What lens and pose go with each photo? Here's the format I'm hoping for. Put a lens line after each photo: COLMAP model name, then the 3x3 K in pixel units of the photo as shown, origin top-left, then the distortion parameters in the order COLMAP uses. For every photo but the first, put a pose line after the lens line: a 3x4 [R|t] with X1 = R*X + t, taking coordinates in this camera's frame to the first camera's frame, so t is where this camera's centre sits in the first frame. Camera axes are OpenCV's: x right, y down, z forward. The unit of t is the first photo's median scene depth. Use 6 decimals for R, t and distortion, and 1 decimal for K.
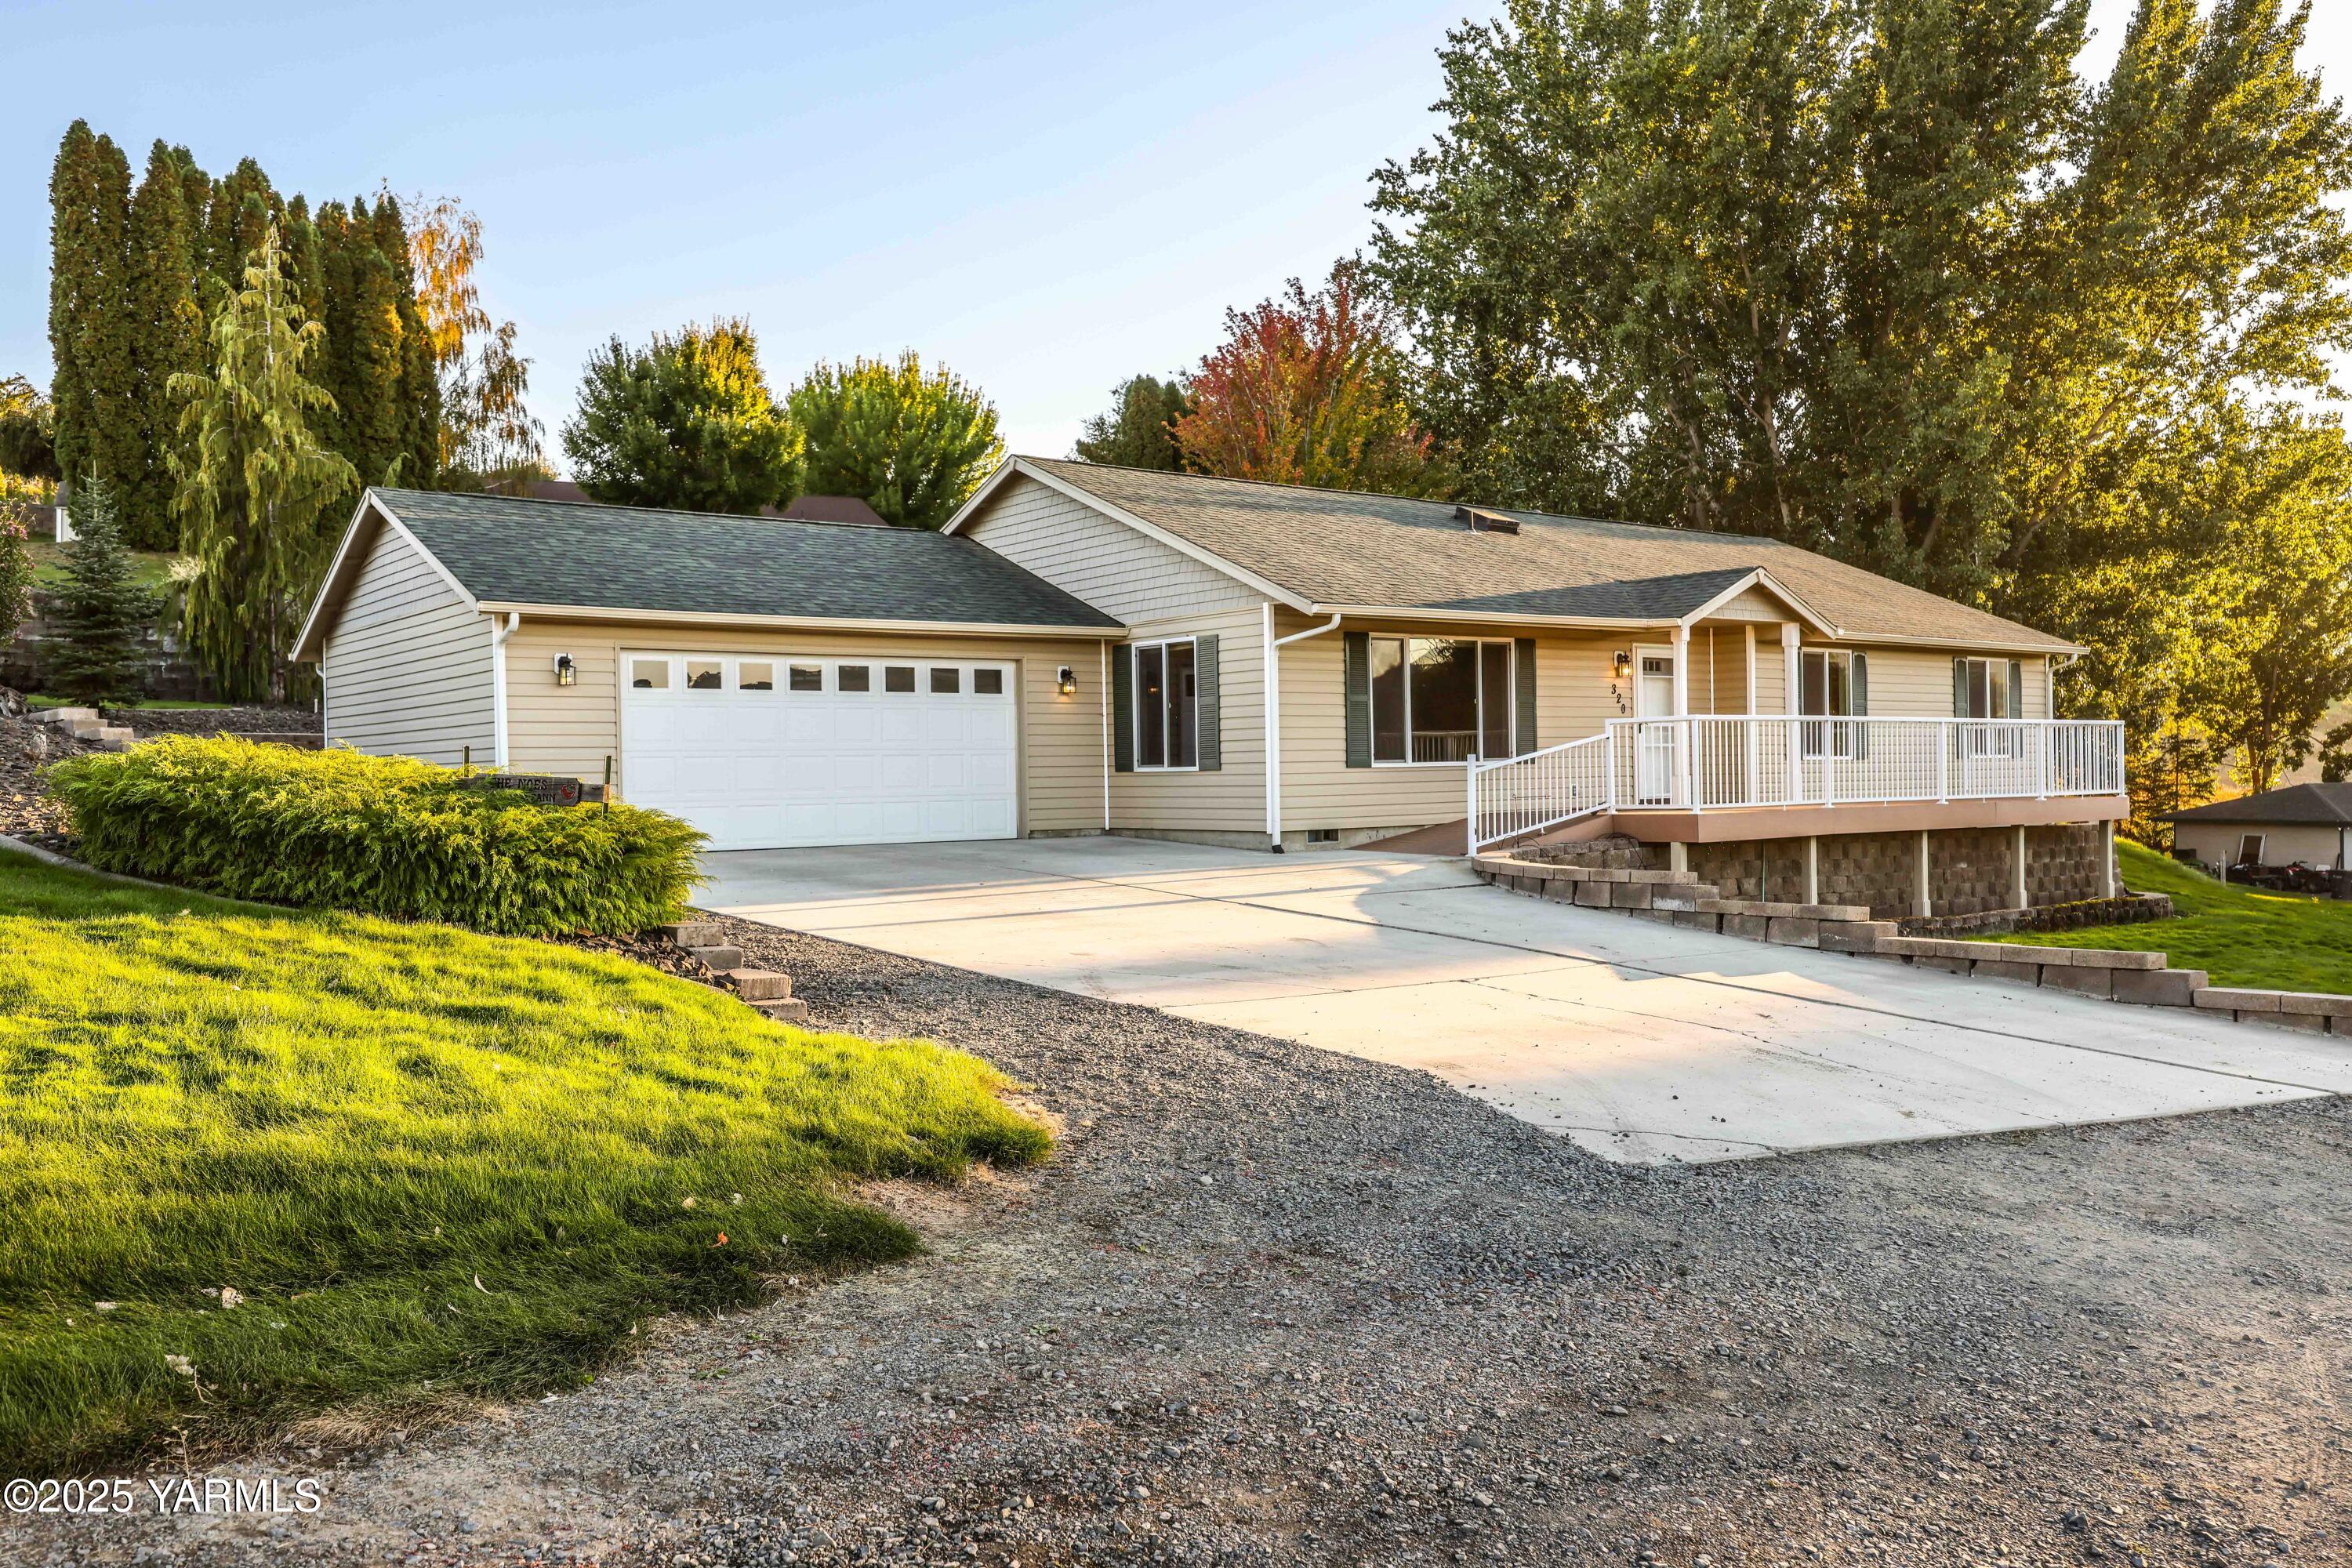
lens RADIAL K [[1830.1, 0, 1175.6], [0, 1830.1, 779.3], [0, 0, 1]] dist [-0.000573, -0.000681]
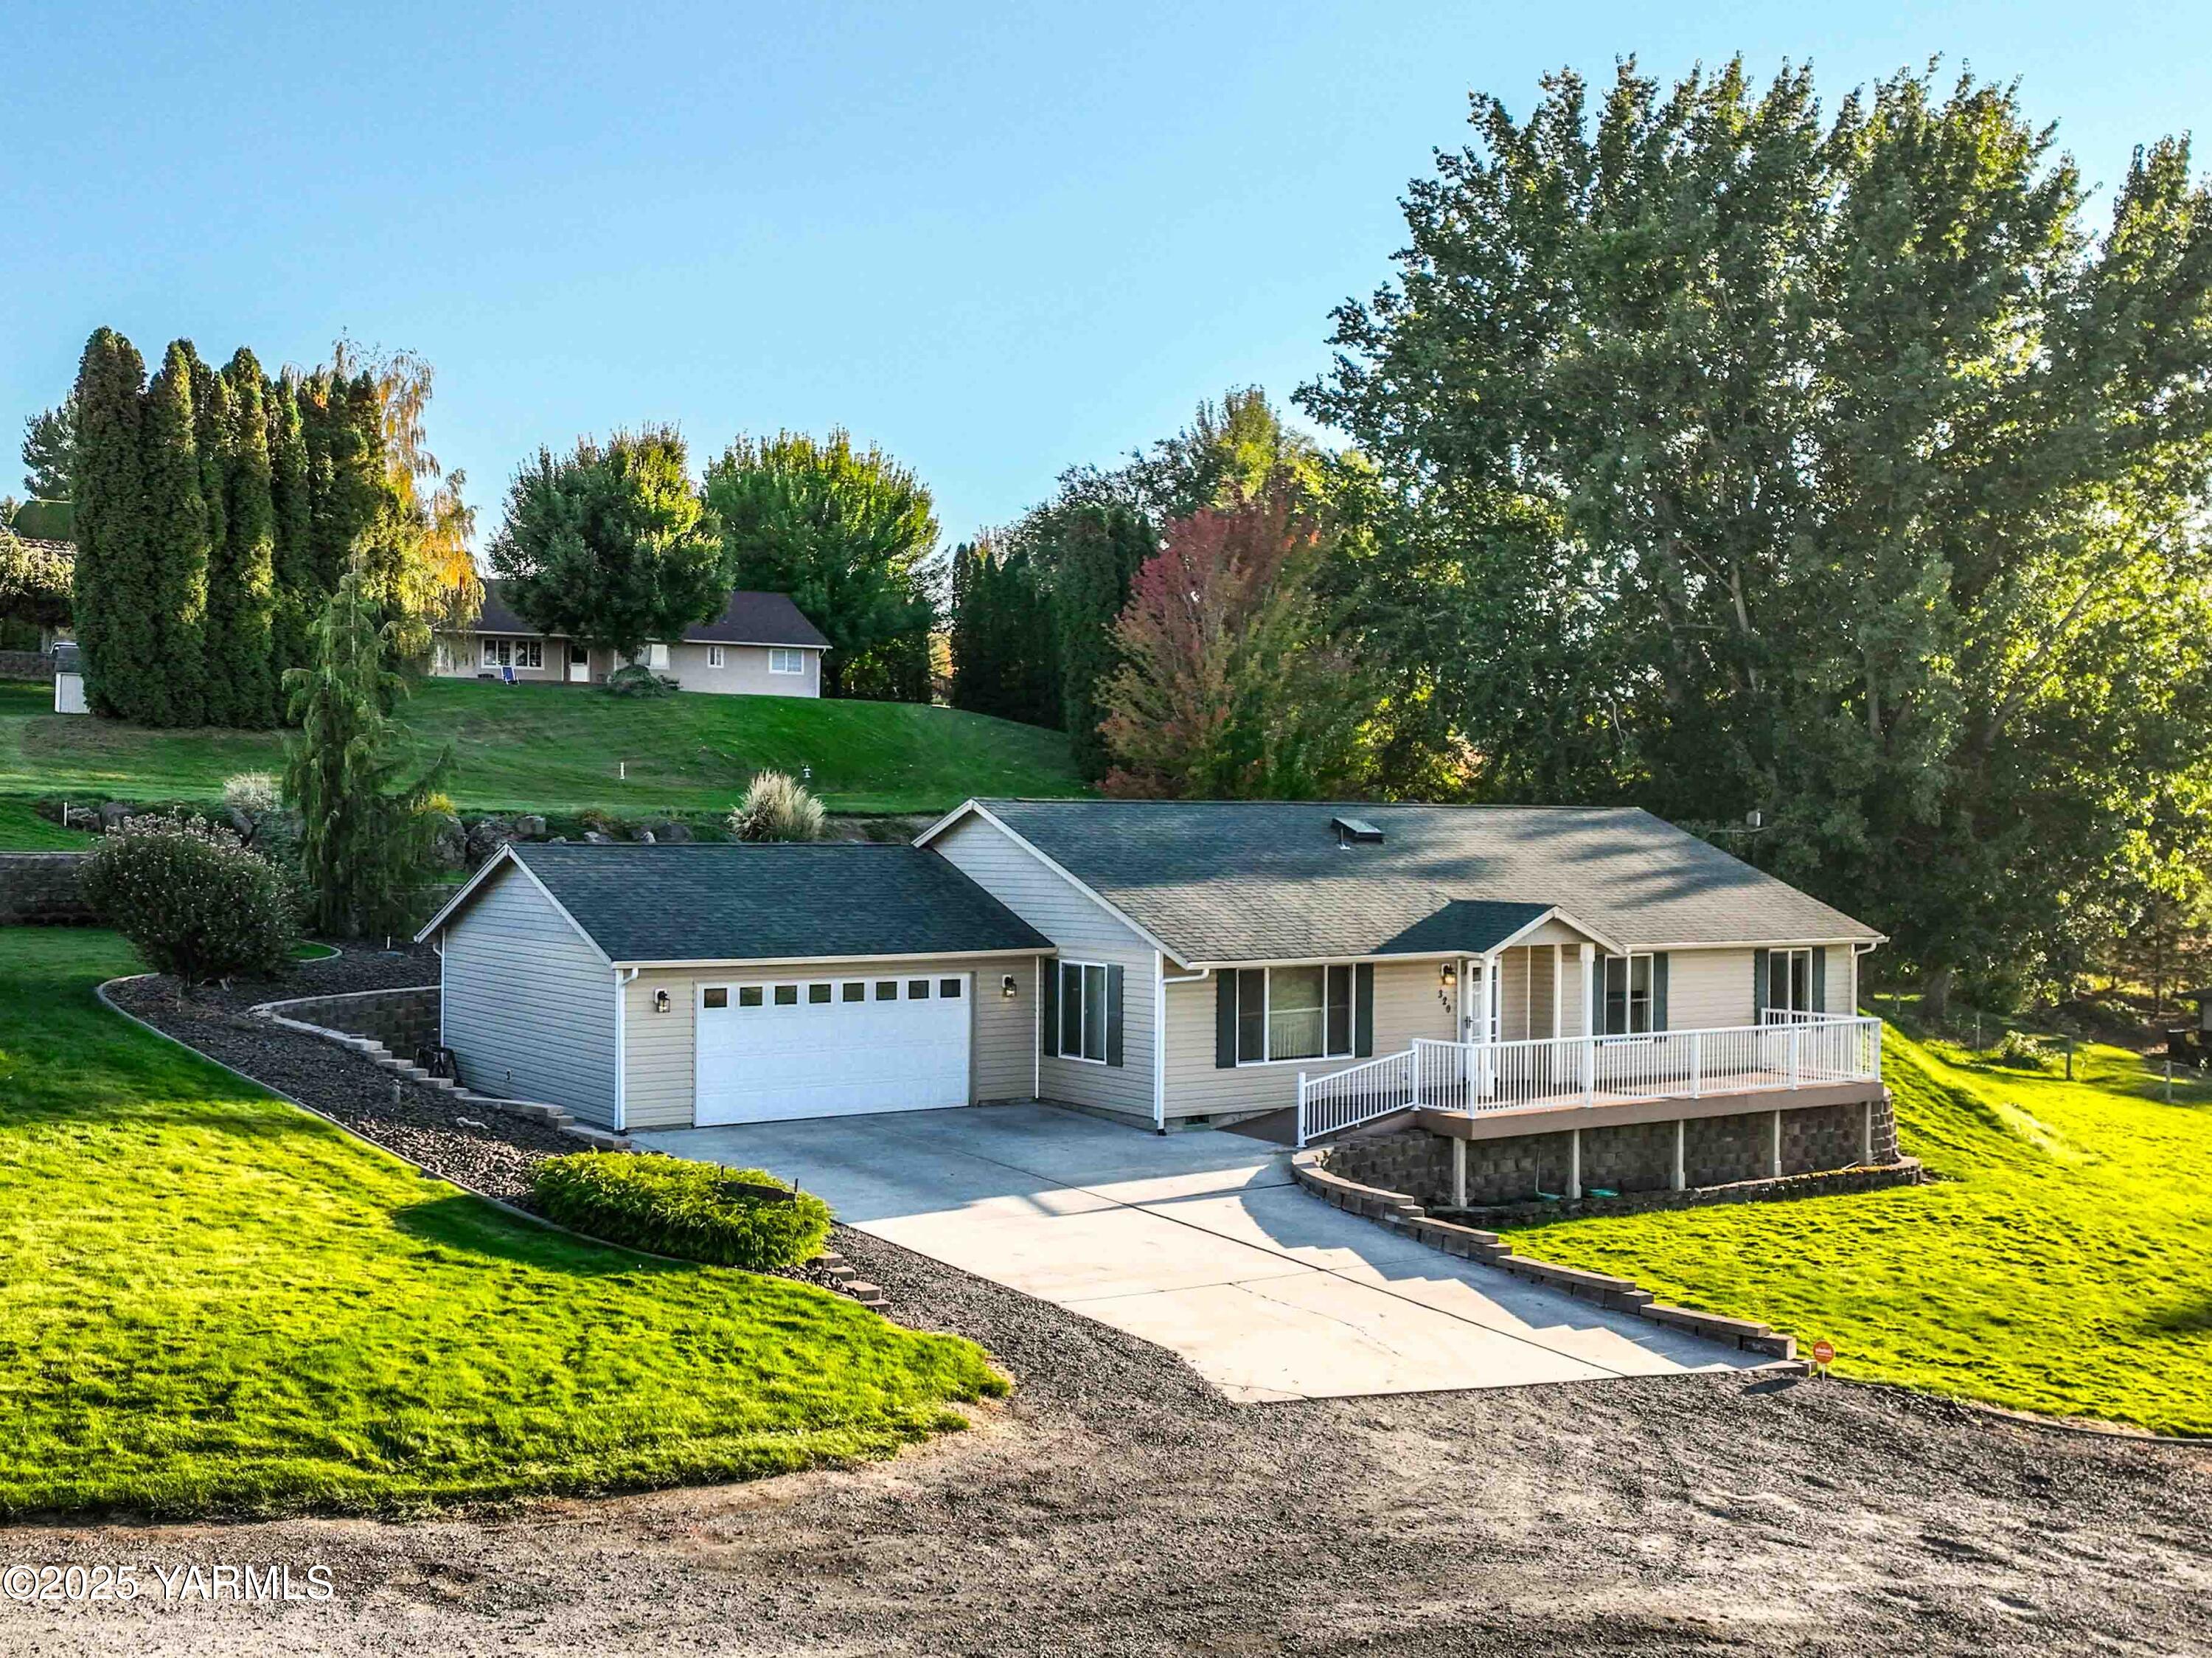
lens RADIAL K [[2281.5, 0, 971.4], [0, 2281.5, 824.7], [0, 0, 1]] dist [0.004706, 0.004677]
pose [[0.997294, 0.026858, -0.068440, 0.009571], [-0.026859, 0.999639, 0.000901, -0.072131], [0.068440, 0.000939, 0.997655, -0.269354]]
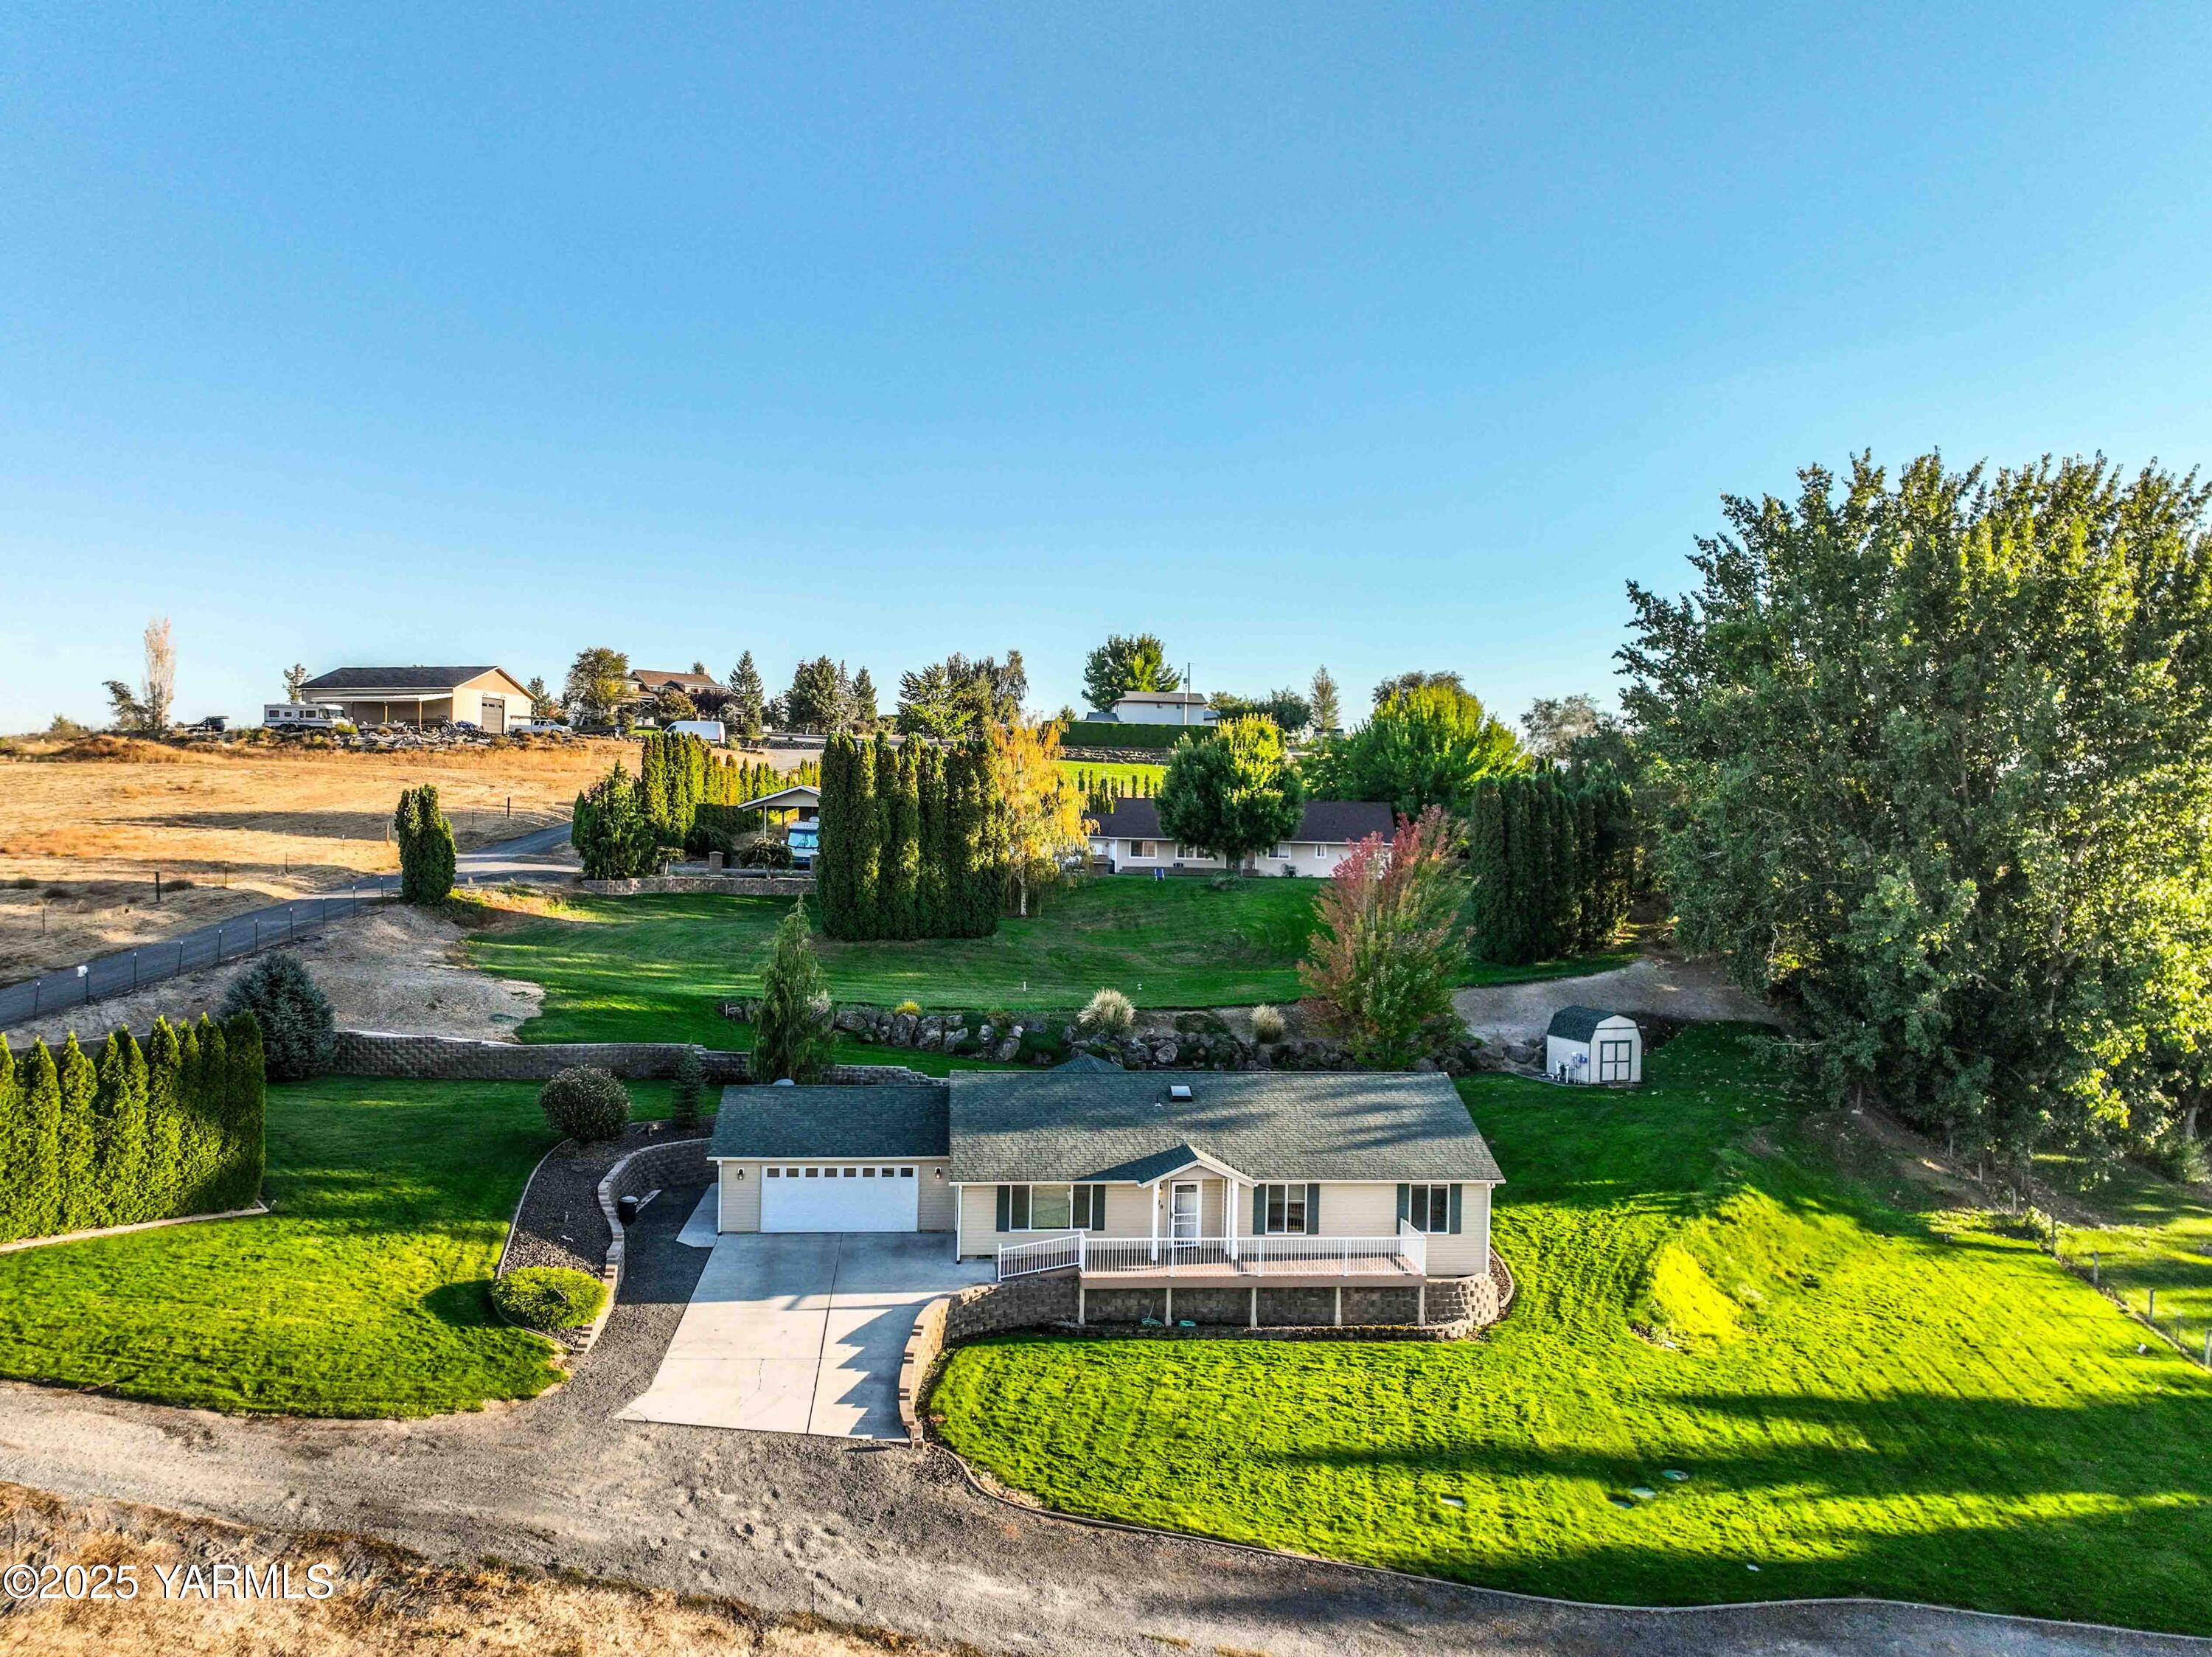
lens RADIAL K [[1647.8, 0, 1113.4], [0, 1647.8, 830.3], [0, 0, 1]] dist [0.003206, -0.002092]
pose [[0.848651, 0.035642, -0.527751, 0.582509], [-0.037423, 0.999273, 0.007308, -0.240943], [0.527628, 0.013548, 0.849367, -0.369179]]
